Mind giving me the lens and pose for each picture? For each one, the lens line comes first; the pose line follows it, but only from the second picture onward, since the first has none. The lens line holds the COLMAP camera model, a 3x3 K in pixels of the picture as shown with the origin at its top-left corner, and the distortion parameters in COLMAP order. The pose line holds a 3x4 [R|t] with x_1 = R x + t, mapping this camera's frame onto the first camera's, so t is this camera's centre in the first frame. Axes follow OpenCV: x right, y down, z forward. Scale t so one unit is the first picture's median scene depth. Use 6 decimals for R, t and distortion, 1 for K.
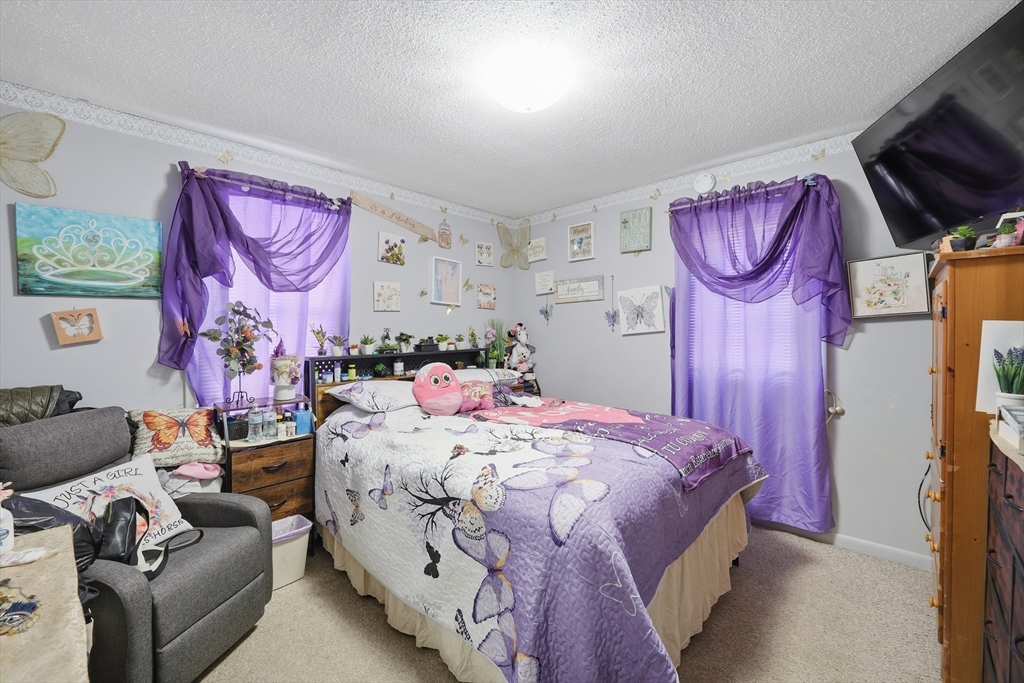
lens RADIAL K [[417.5, 0, 512.3], [0, 417.5, 335.9], [0, 0, 1]] dist [-0.017419, -0.000130]
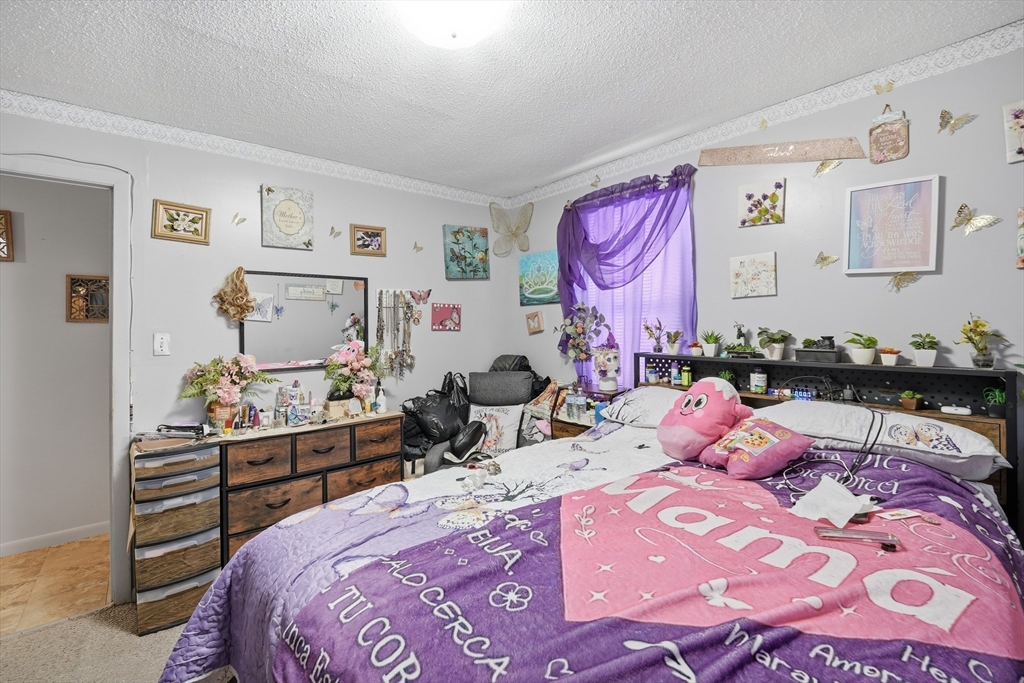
lens RADIAL K [[417.5, 0, 512.3], [0, 417.5, 331.9], [0, 0, 1]] dist [-0.017419, -0.000130]
pose [[-0.097901, 0.013717, -0.995102, 0.469511], [-0.016692, 0.999742, 0.015423, -0.006422], [0.995056, 0.018120, -0.097647, 0.750531]]
